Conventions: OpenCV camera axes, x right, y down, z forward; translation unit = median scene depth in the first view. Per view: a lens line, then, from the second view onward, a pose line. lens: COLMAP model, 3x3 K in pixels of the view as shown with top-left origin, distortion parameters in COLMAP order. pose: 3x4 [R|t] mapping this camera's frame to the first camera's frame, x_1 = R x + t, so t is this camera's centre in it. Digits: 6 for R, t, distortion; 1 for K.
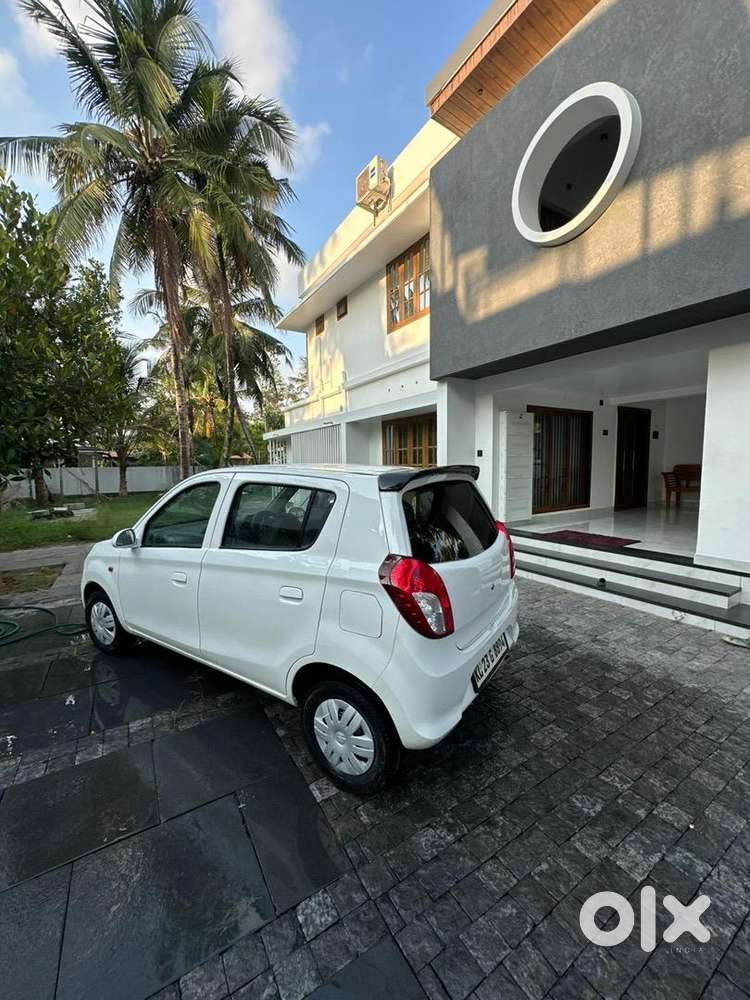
lens RADIAL K [[401.1, 0, 375.0], [0, 401.1, 500.0], [0, 0, 1]] dist [-0.002099, 0.003812]
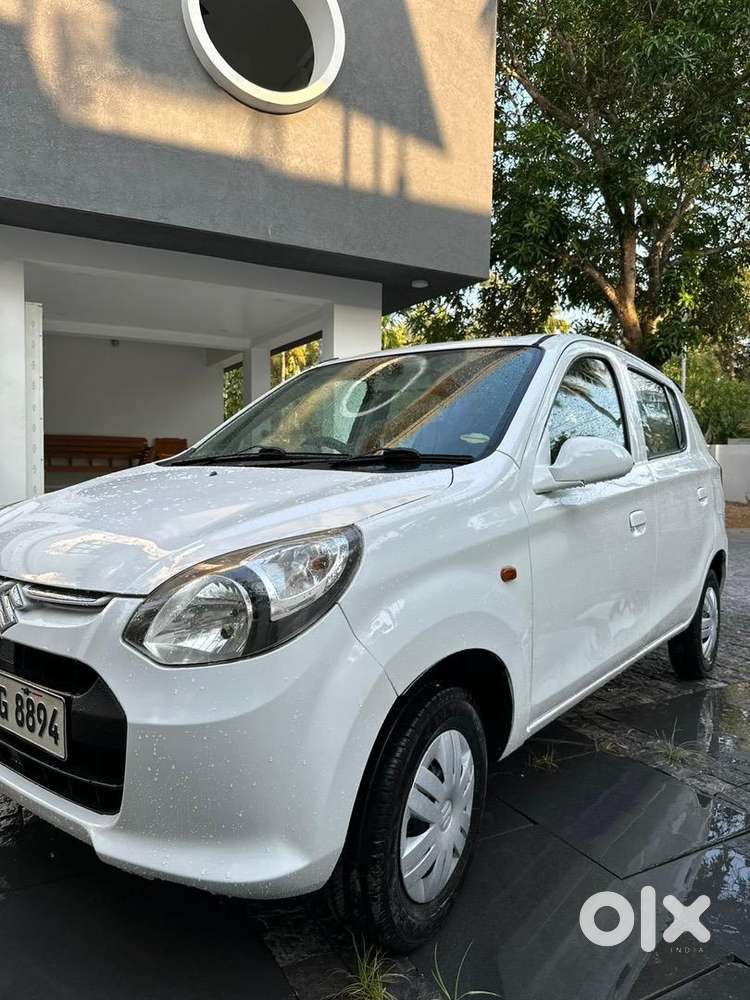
lens RADIAL K [[709.8, 0, 371.7], [0, 709.8, 495.4], [0, 0, 1]] dist [0.053035, -0.073206]
pose [[0.067792, -0.027568, 0.997319, -0.817154], [0.080175, 0.996536, 0.022097, 0.064523], [-0.994473, 0.078462, 0.069767, 0.709168]]
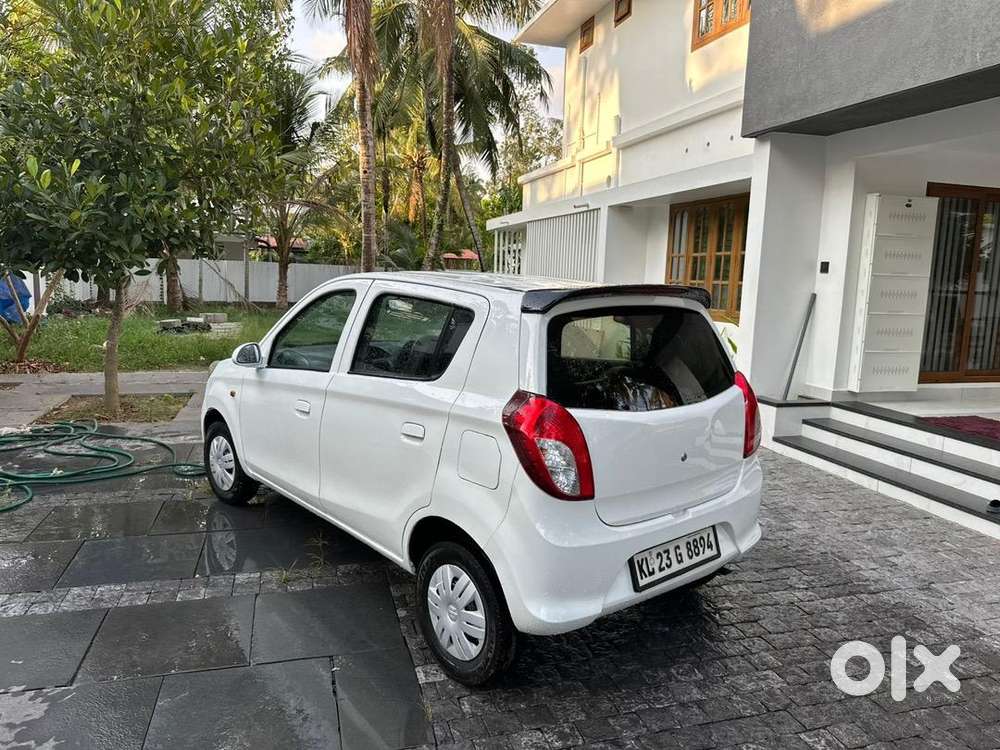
lens RADIAL K [[709.8, 0, 502.2], [0, 709.8, 368.8], [0, 0, 1]] dist [0.053035, -0.073206]
pose [[0.962163, 0.083397, -0.259397, 0.140093], [-0.071996, 0.995987, 0.053164, 0.007710], [0.262790, -0.032476, 0.964306, -0.141279]]
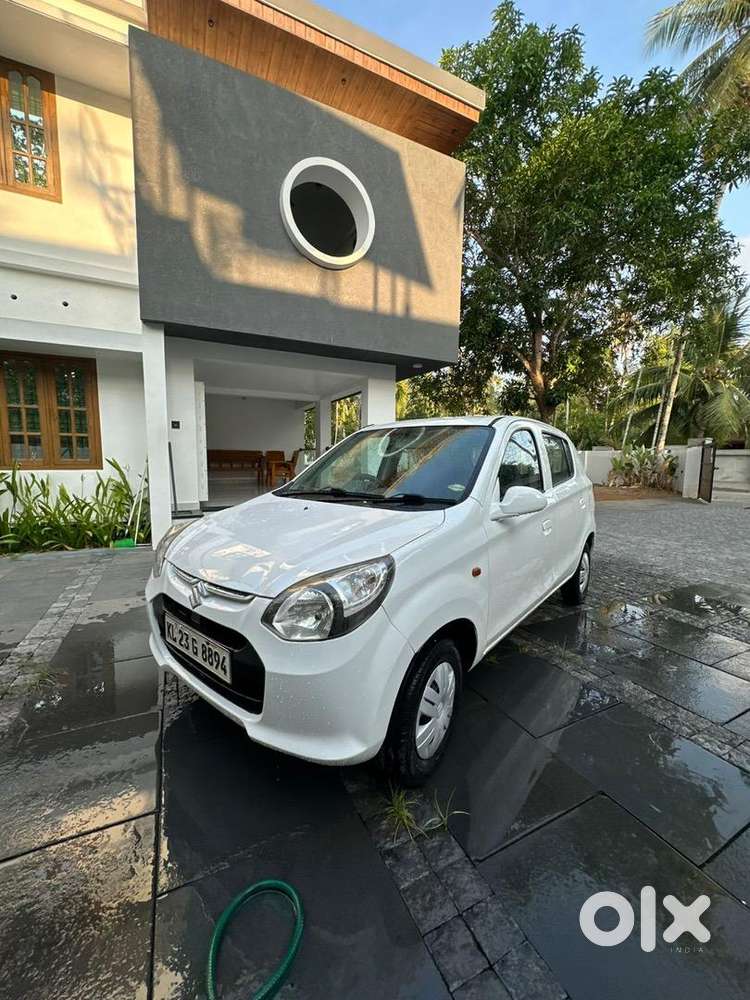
lens RADIAL K [[401.1, 0, 375.0], [0, 401.1, 500.0], [0, 0, 1]] dist [-0.002099, 0.003812]
pose [[0.098786, -0.085497, 0.991429, -0.808548], [0.082574, 0.993571, 0.077454, 0.018500], [-0.991677, 0.074215, 0.105210, 0.715284]]
